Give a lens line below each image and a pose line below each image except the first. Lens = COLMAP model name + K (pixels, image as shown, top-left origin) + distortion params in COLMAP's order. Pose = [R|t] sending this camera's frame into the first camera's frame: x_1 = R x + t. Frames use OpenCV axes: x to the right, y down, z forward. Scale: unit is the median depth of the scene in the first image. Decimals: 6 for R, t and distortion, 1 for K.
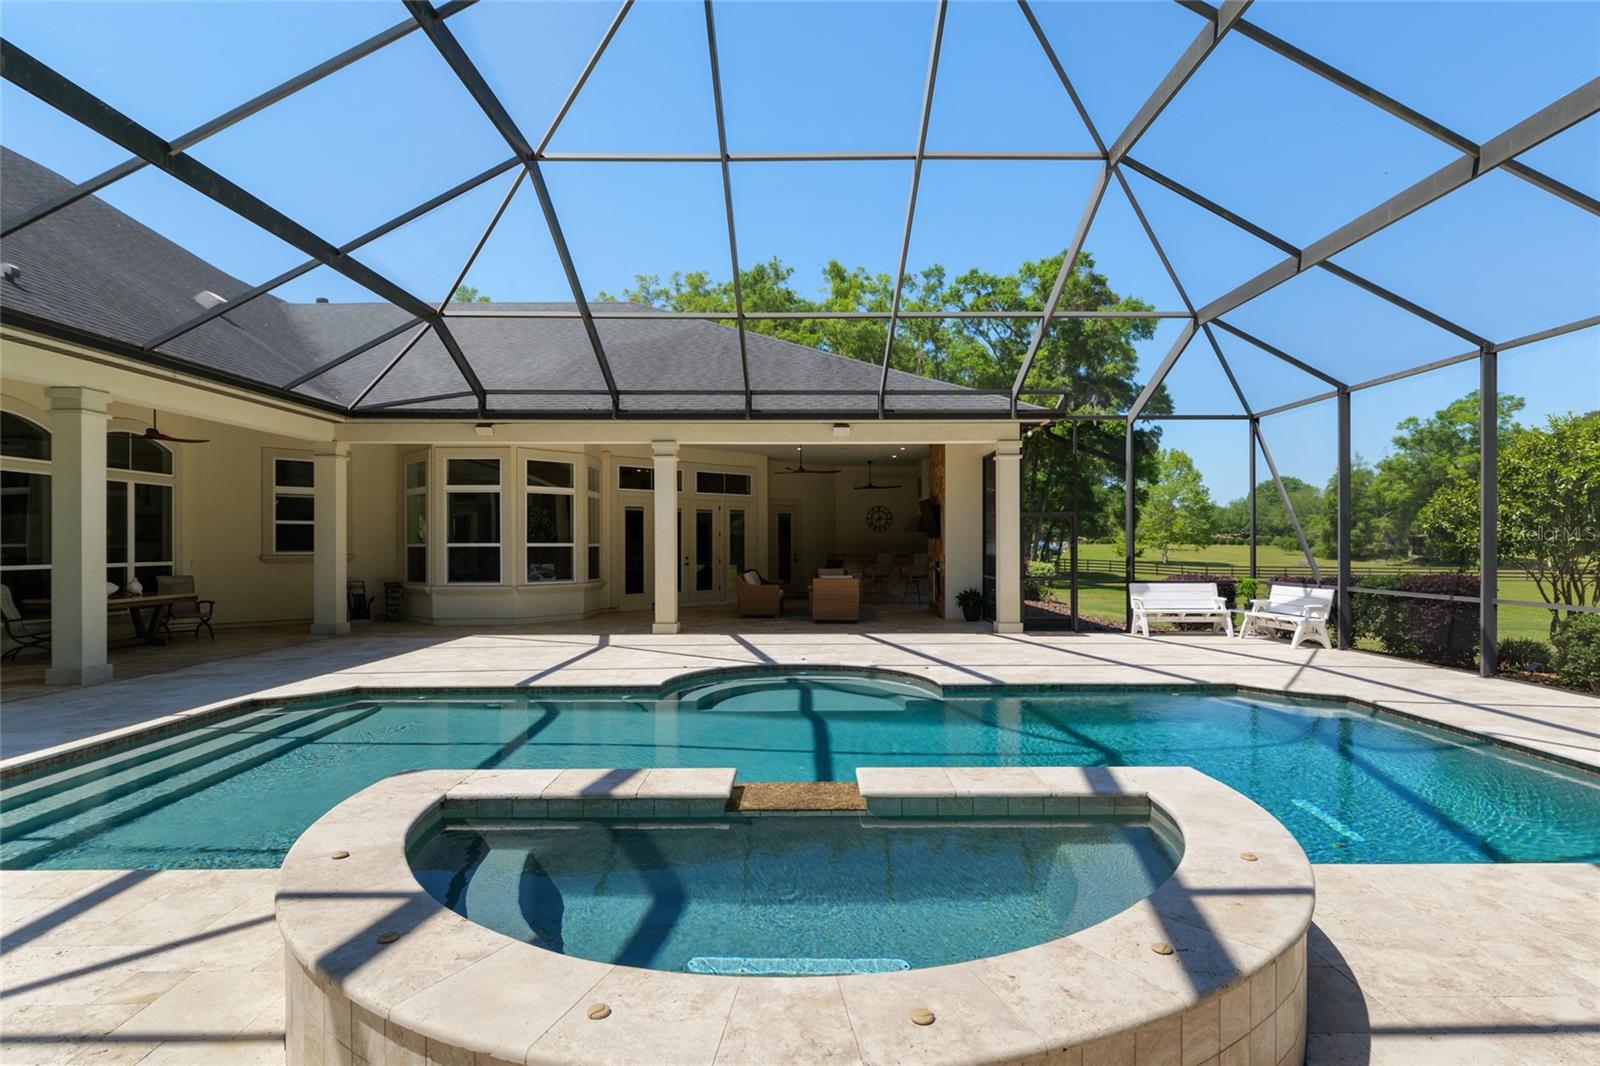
lens RADIAL K [[834.7, 0, 802.2], [0, 834.7, 540.6], [0, 0, 1]] dist [-0.000006, 0.000271]
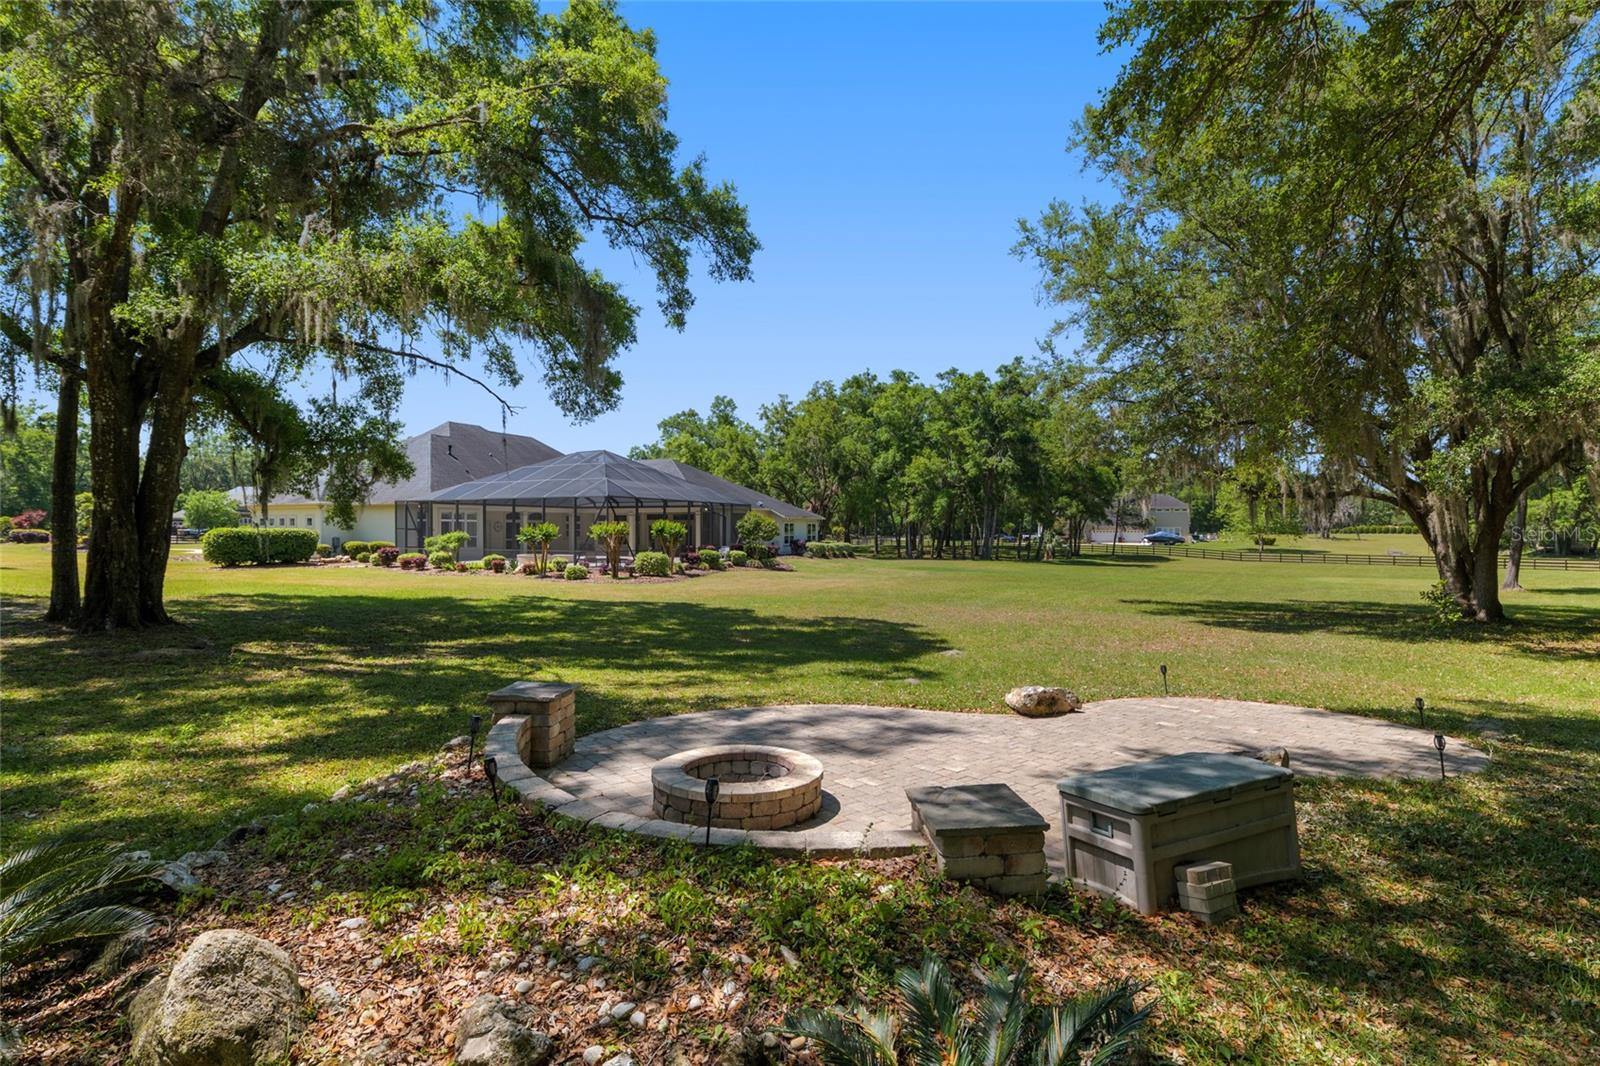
lens RADIAL K [[784.4, 0, 805.8], [0, 784.4, 528.9], [0, 0, 1]] dist [0.003908, 0.000183]
pose [[0.899123, 0.004604, -0.437672, 2.243049], [-0.002968, 0.999986, 0.004421, -0.048908], [0.437686, -0.002675, 0.899124, -2.088354]]
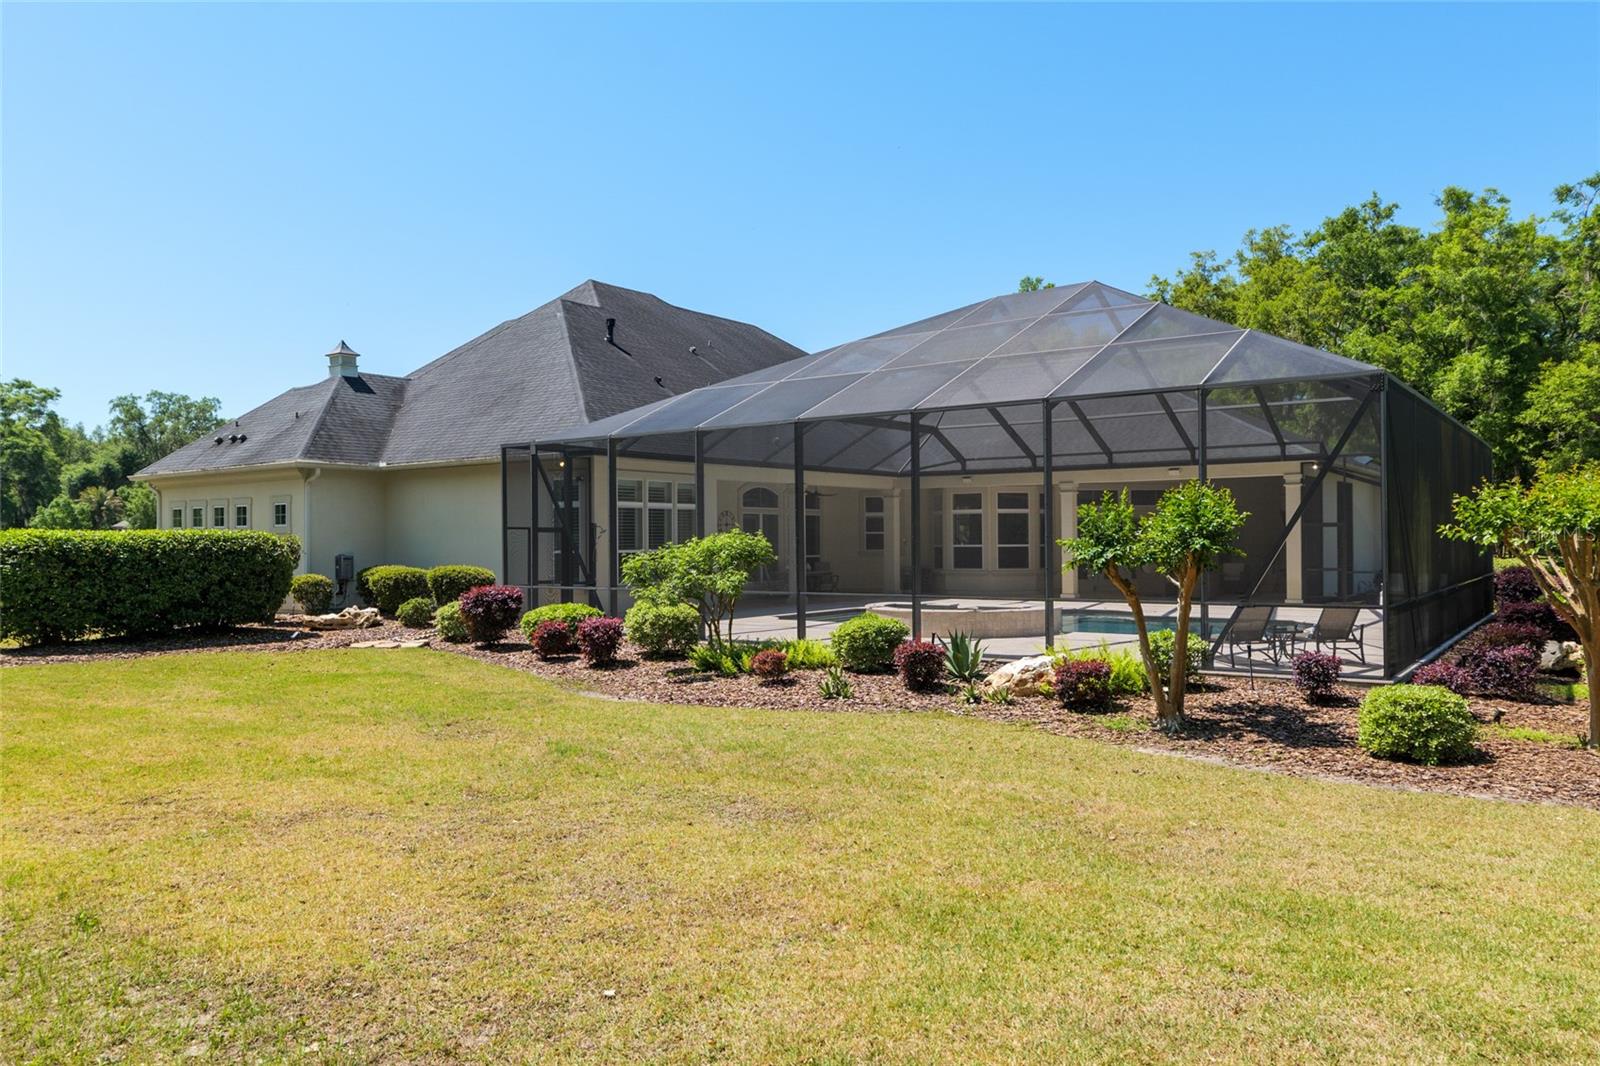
lens RADIAL K [[1145.5, 0, 793.6], [0, 1145.5, 531.4], [0, 0, 1]] dist [-0.014130, 0.000588]
pose [[0.808261, -0.006933, -0.588783, 0.658914], [0.007311, 0.999972, -0.001739, -0.021607], [0.588779, -0.002899, 0.808289, -1.026714]]
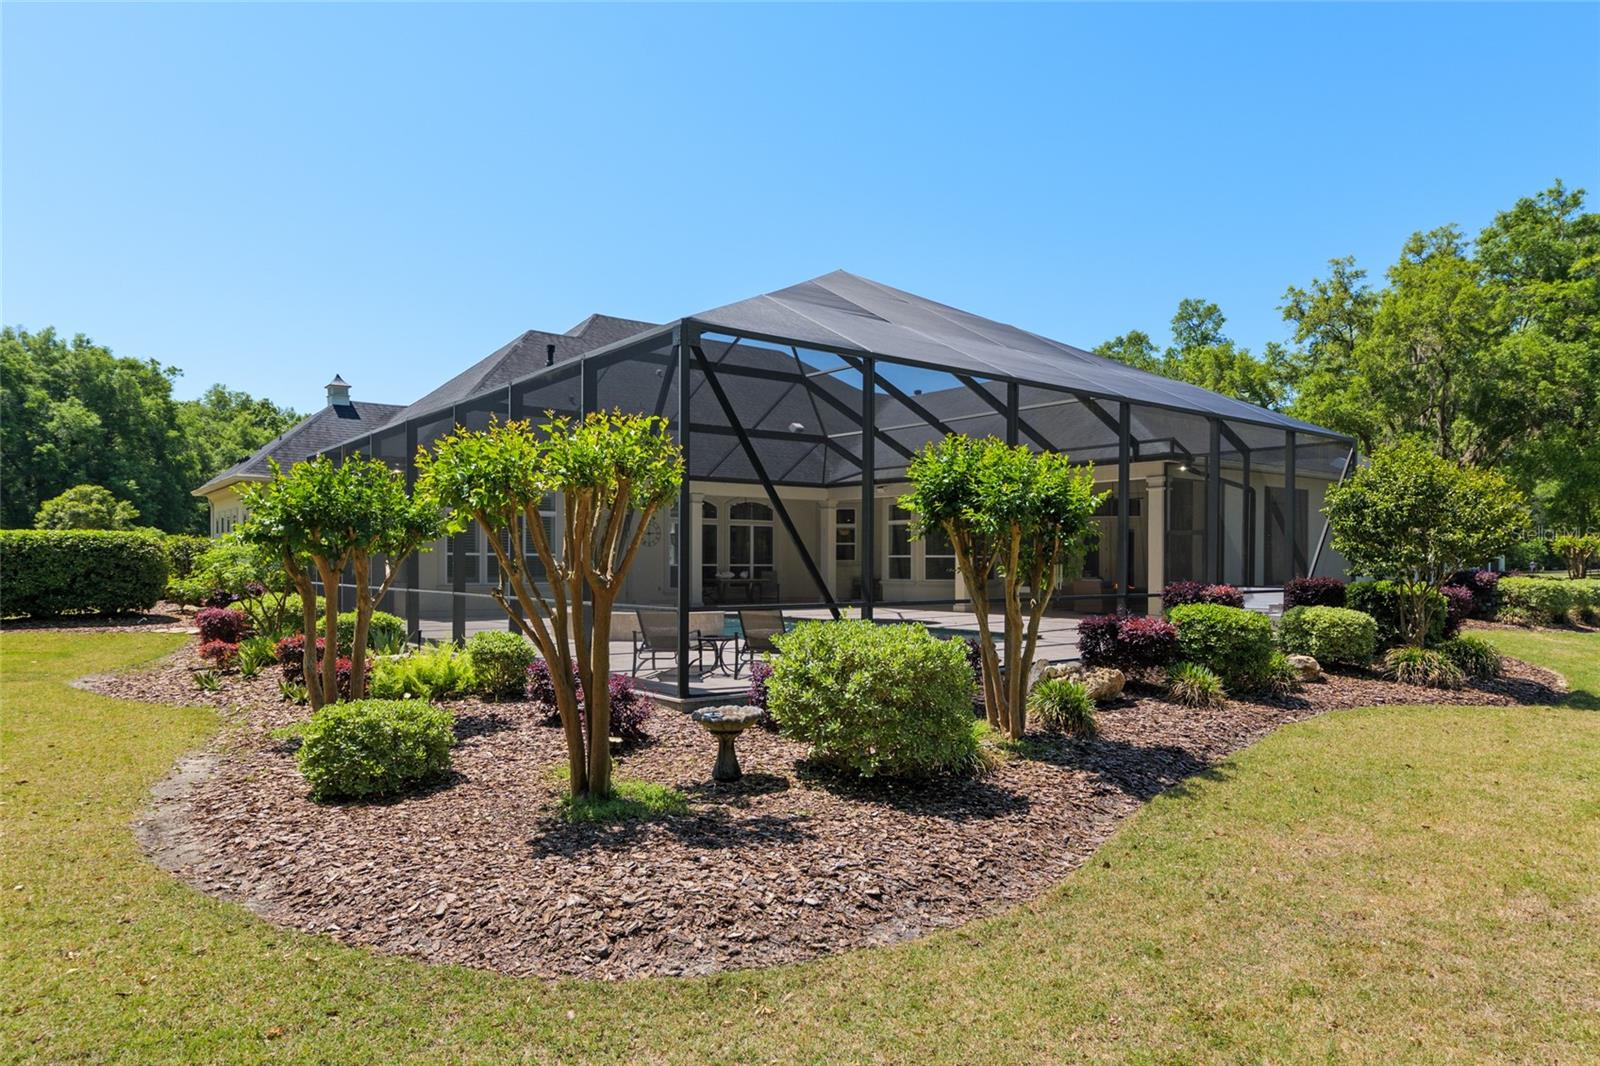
lens RADIAL K [[1011.4, 0, 809.7], [0, 1011.4, 549.3], [0, 0, 1]] dist [-0.002021, -0.002272]
pose [[0.614271, -0.004101, -0.789084, 1.072013], [-0.002058, 0.999975, -0.006800, 0.004882], [0.789092, 0.005801, 0.614247, -0.366971]]
